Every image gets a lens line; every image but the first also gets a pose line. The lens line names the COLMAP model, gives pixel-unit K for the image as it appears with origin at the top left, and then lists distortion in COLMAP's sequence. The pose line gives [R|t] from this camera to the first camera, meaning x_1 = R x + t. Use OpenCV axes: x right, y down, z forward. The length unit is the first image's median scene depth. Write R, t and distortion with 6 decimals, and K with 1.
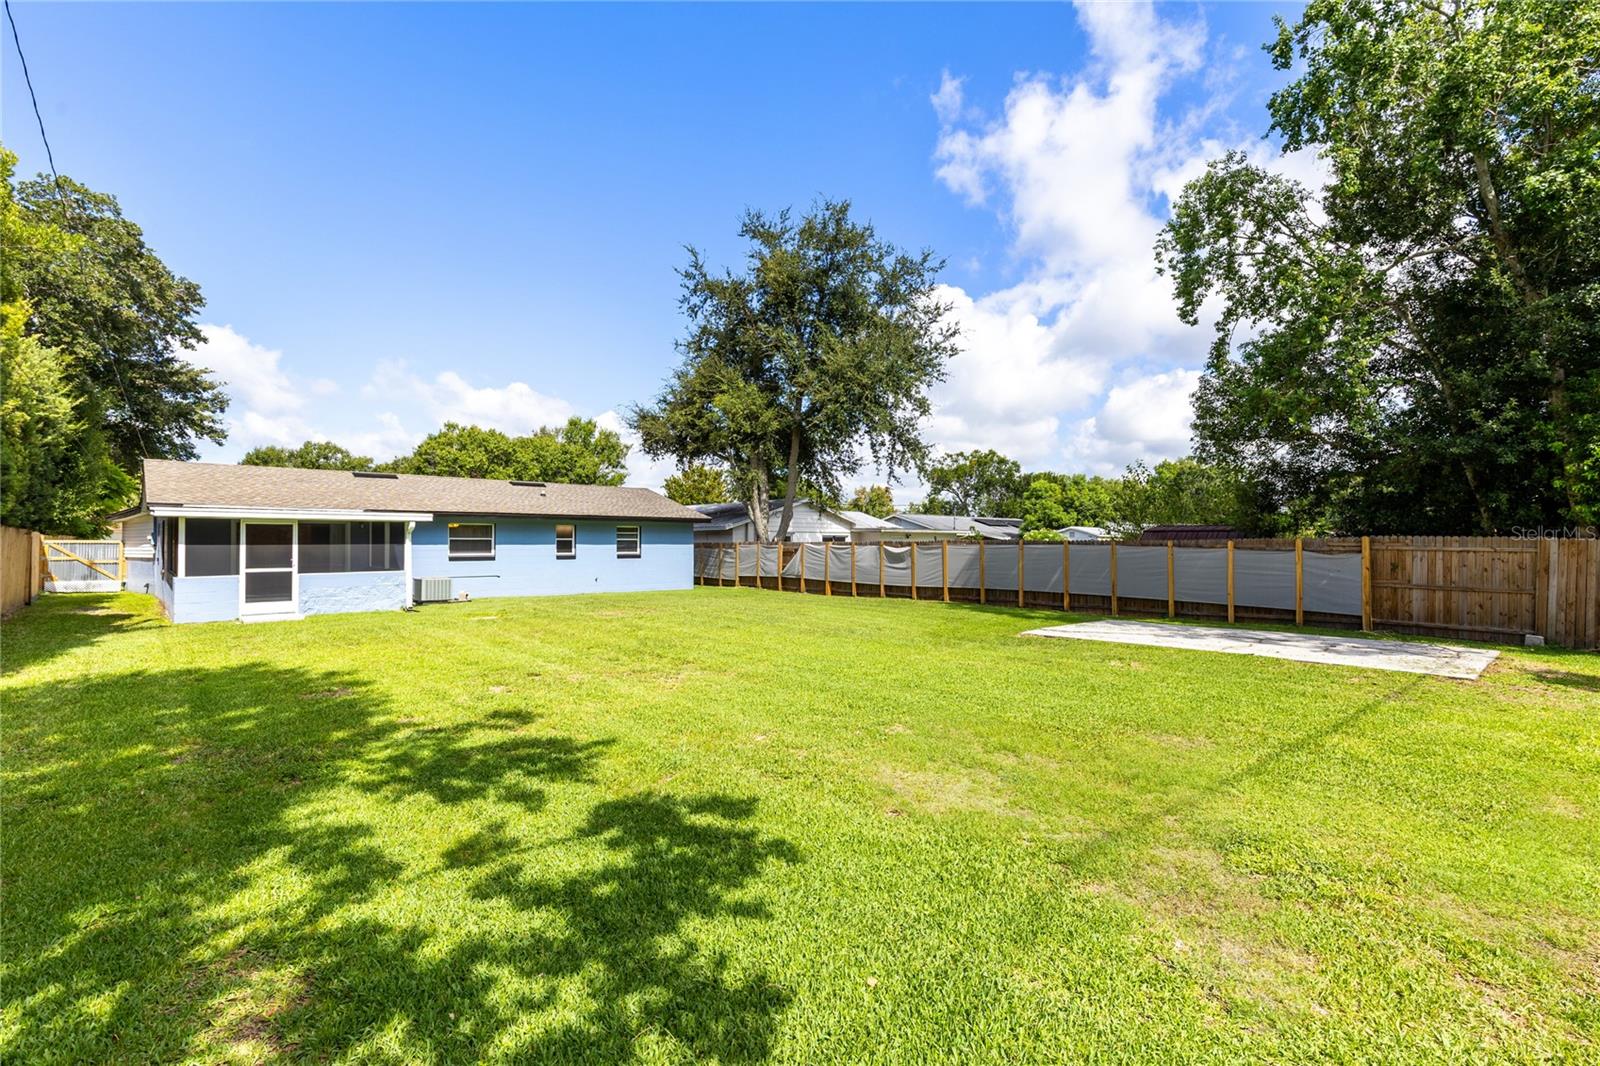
lens RADIAL K [[728.2, 0, 801.7], [0, 728.2, 536.7], [0, 0, 1]] dist [0.009146, -0.000422]
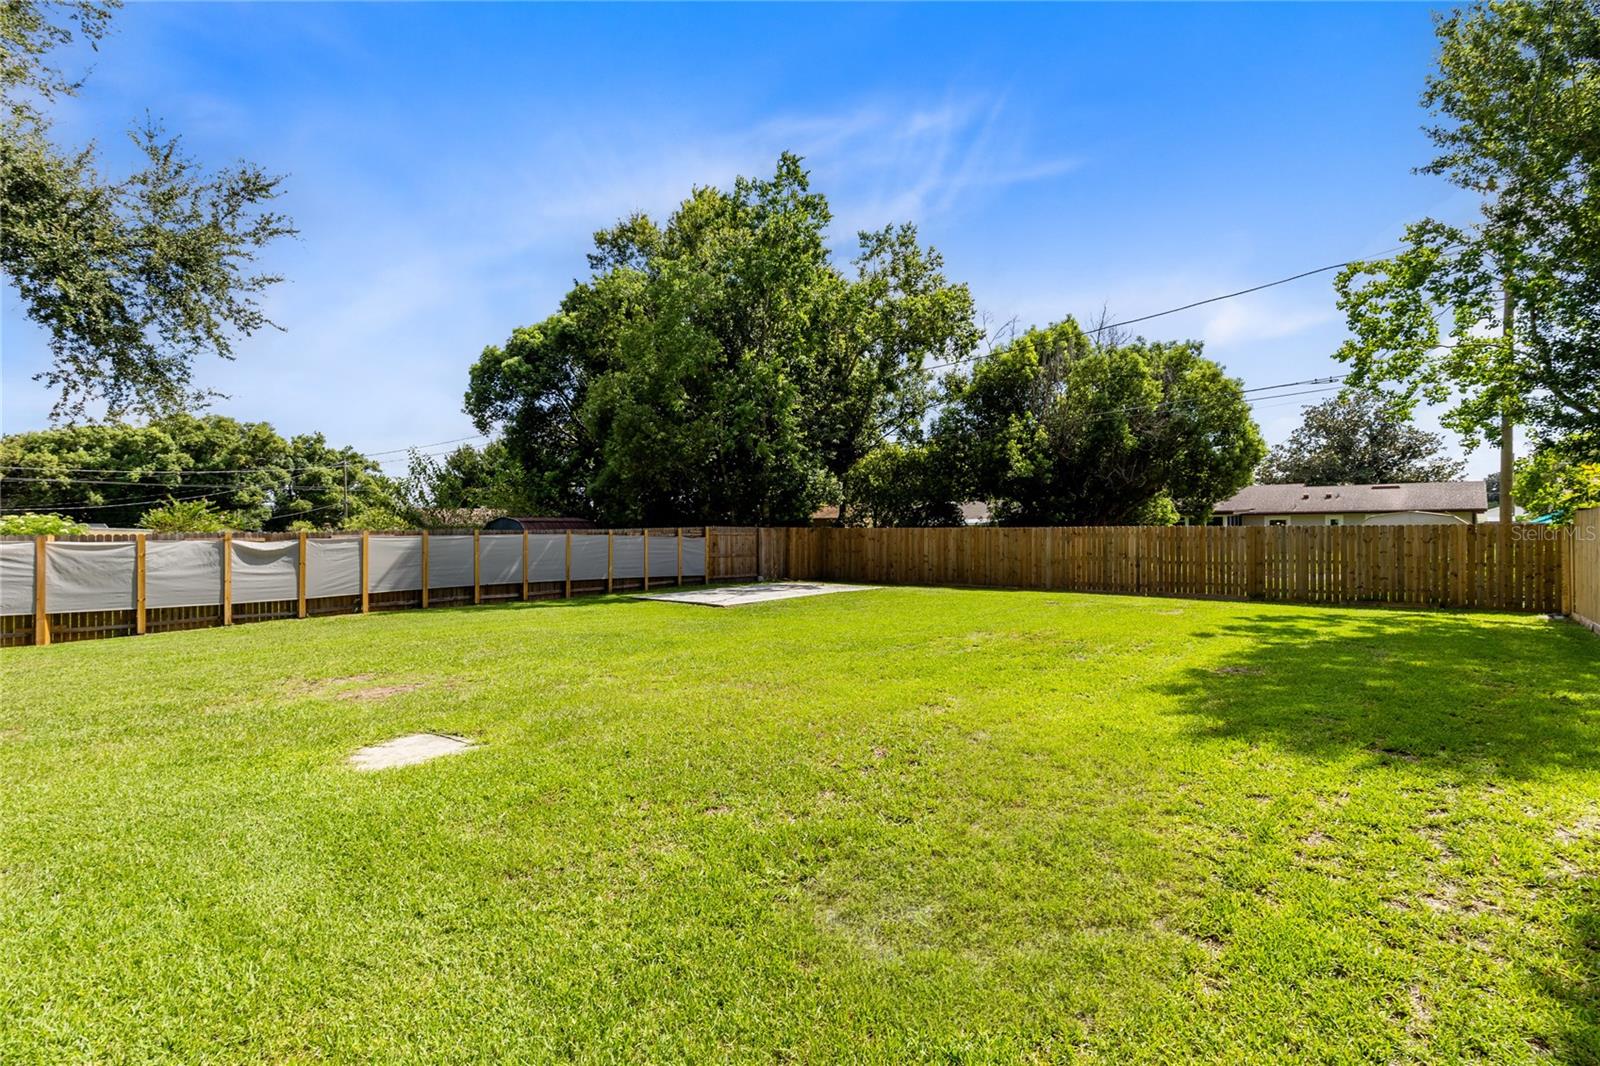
lens RADIAL K [[728.2, 0, 797.9], [0, 728.2, 529.1], [0, 0, 1]] dist [0.009146, -0.000422]
pose [[-0.084733, -0.001282, 0.996403, -0.588513], [-0.001875, 0.999998, 0.001128, 0.002010], [-0.996402, -0.001772, -0.084735, 0.637128]]
